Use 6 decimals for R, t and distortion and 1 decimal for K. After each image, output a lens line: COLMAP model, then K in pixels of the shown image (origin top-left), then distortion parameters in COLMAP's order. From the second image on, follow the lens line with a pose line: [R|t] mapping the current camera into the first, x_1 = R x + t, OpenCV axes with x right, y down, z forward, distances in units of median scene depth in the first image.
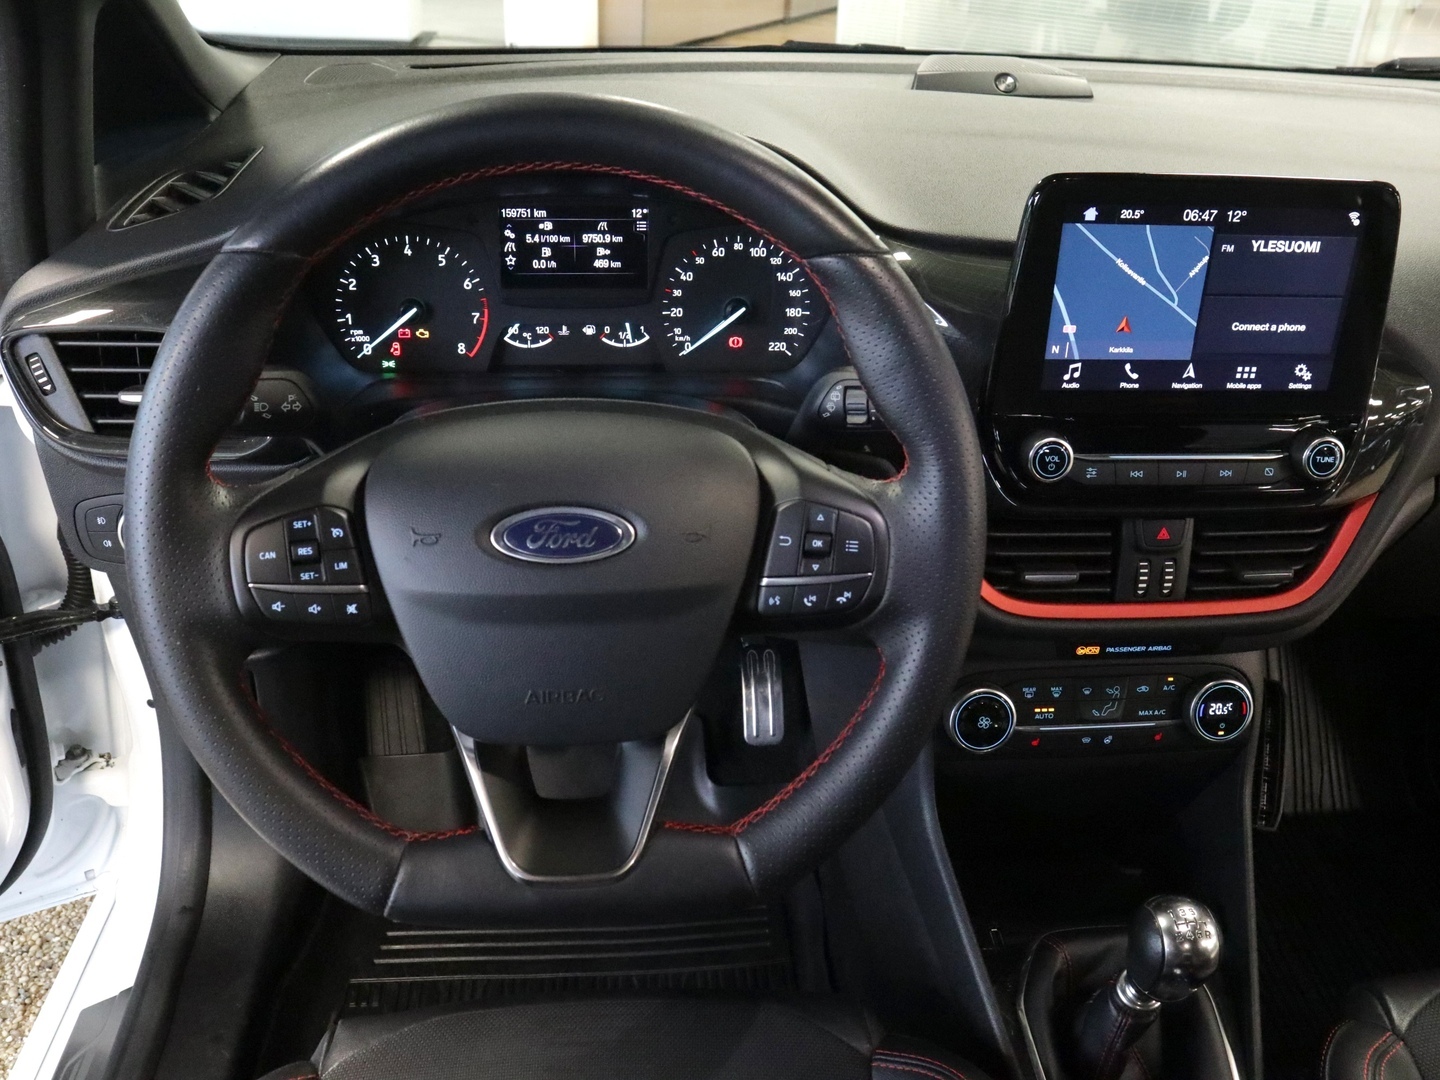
lens RADIAL K [[1345.4, 0, 720.0], [0, 1345.4, 540.0], [0, 0, 1]] dist [-0.079549, 0.069363]
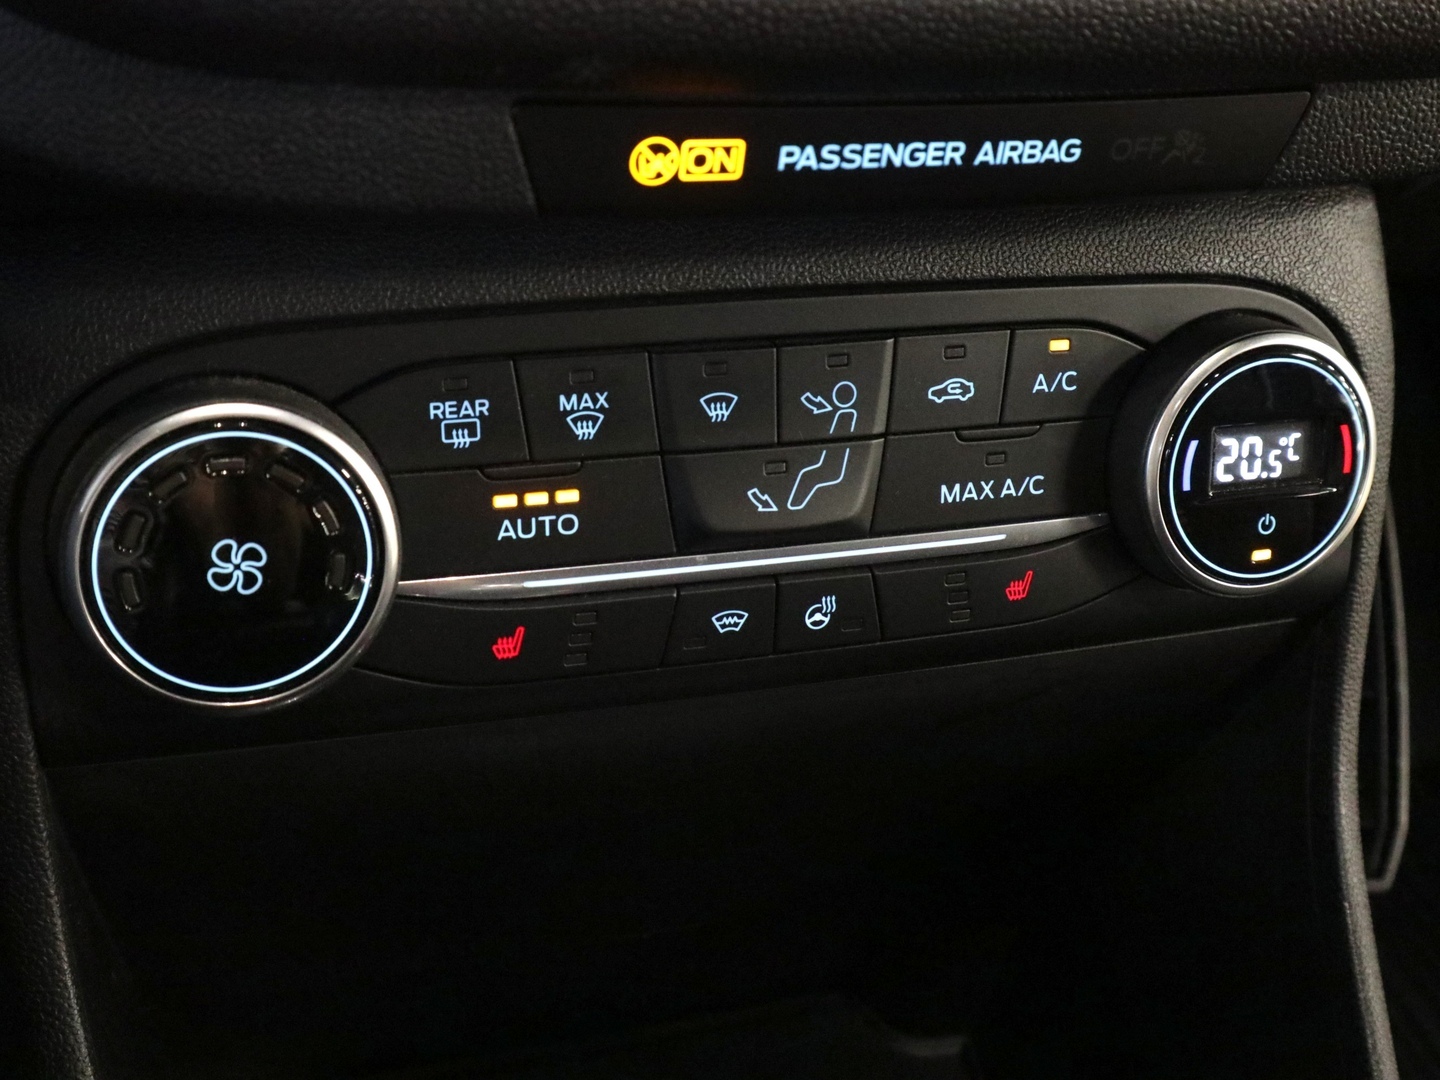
lens RADIAL K [[1613.2, 0, 720.0], [0, 1613.2, 540.0], [0, 0, 1]] dist [-0.011882, -0.008612]
pose [[0.978540, -0.062788, 0.196258, 0.231574], [0.051819, 0.996820, 0.060539, 0.125924], [-0.199435, -0.049071, 0.978682, 0.769279]]
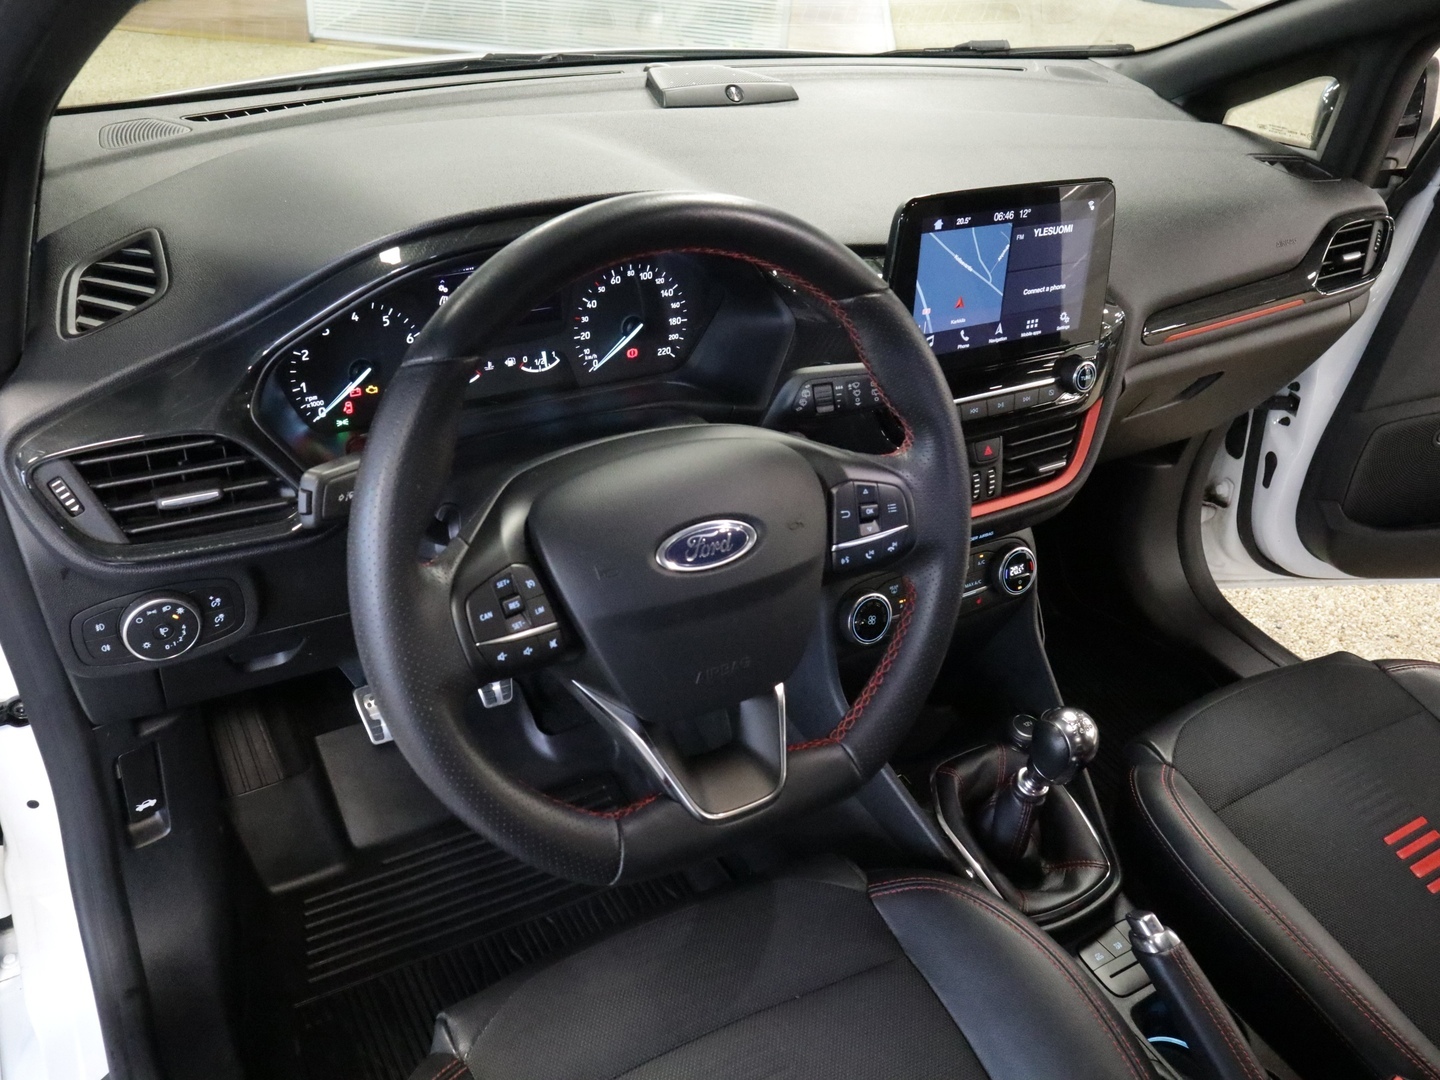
lens RADIAL K [[1345.4, 0, 720.0], [0, 1345.4, 540.0], [0, 0, 1]] dist [-0.079549, 0.069363]
pose [[0.889829, -0.206997, 0.406640, -0.457117], [0.180312, 0.978164, 0.103359, -0.101050], [-0.419155, -0.018650, 0.907723, -0.105190]]
